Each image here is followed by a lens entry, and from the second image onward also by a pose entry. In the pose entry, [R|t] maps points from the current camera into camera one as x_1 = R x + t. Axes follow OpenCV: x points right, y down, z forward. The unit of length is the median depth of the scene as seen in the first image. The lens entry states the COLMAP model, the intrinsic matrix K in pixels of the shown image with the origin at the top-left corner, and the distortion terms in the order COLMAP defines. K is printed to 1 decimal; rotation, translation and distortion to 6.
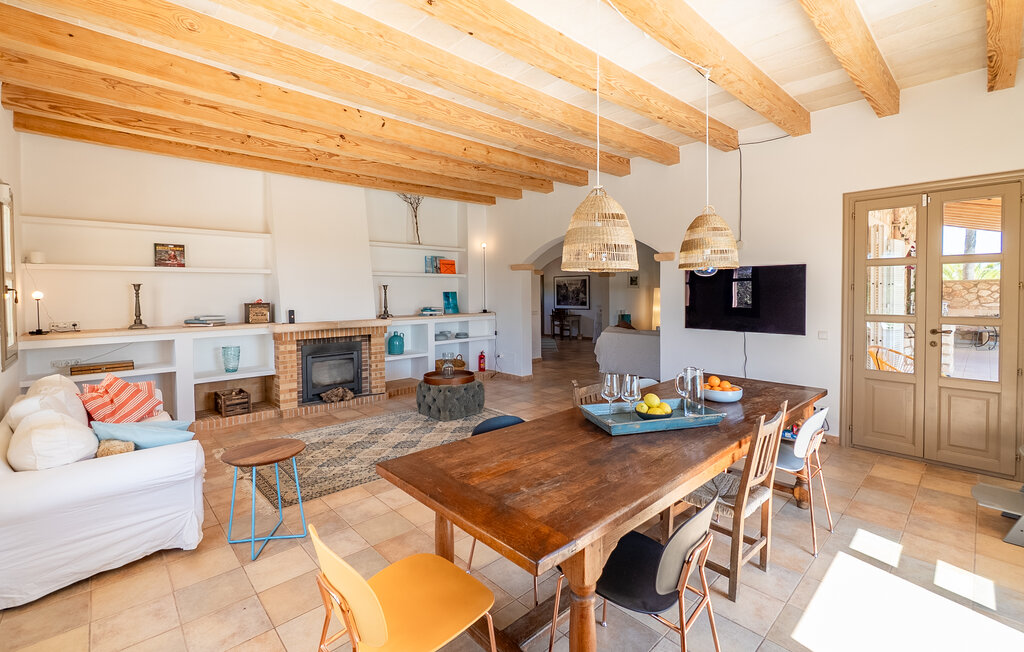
lens RADIAL K [[451.3, 0, 508.1], [0, 451.3, 294.1], [0, 0, 1]] dist [0.000074, 0.000242]
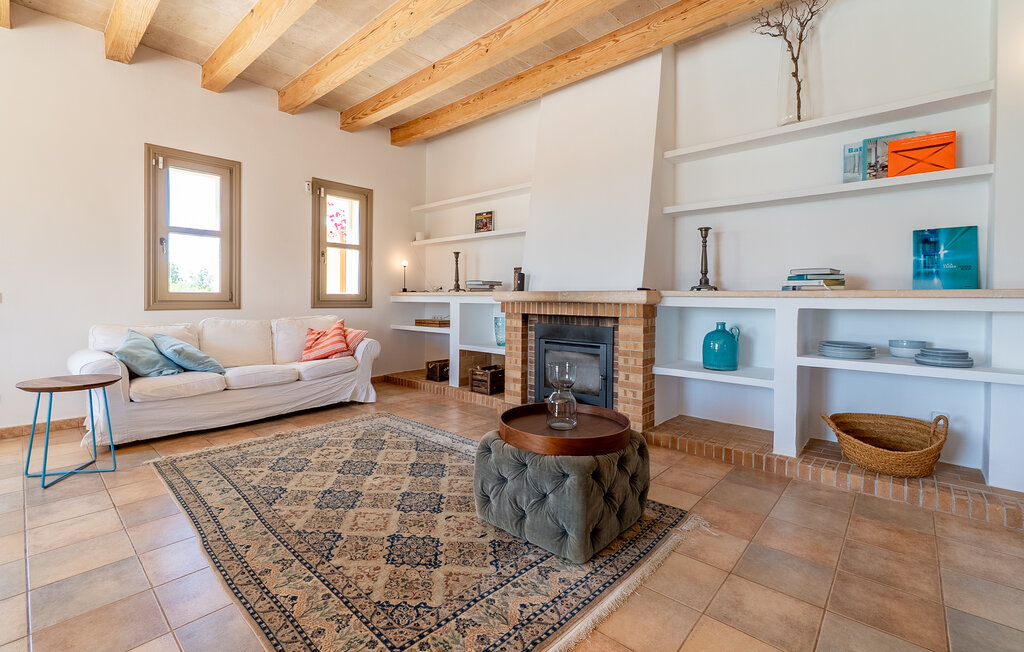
lens RADIAL K [[451.3, 0, 508.1], [0, 451.3, 294.1], [0, 0, 1]] dist [0.000074, 0.000242]
pose [[0.089502, -0.005947, -0.995969, 0.246893], [-0.017191, 0.999824, -0.007515, 0.074037], [0.995838, 0.017794, 0.089384, 0.888045]]
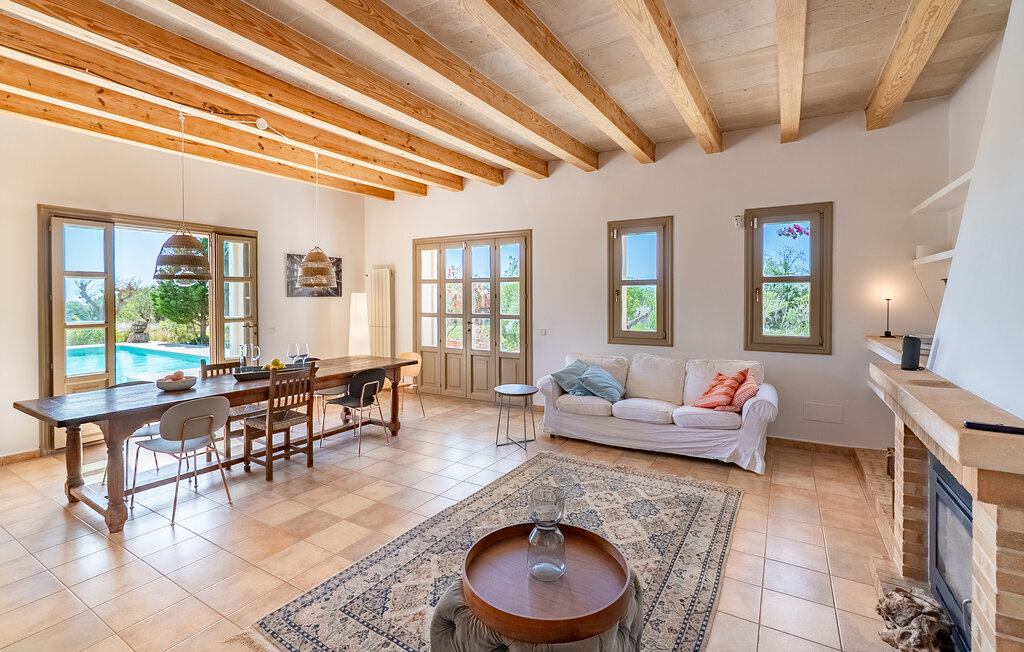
lens RADIAL K [[451.3, 0, 508.1], [0, 451.3, 294.1], [0, 0, 1]] dist [0.000074, 0.000242]
pose [[-0.960957, 0.006122, -0.276630, -0.022061], [0.005466, 0.999980, 0.003140, -0.005238], [0.276644, 0.001505, -0.960971, 1.253970]]
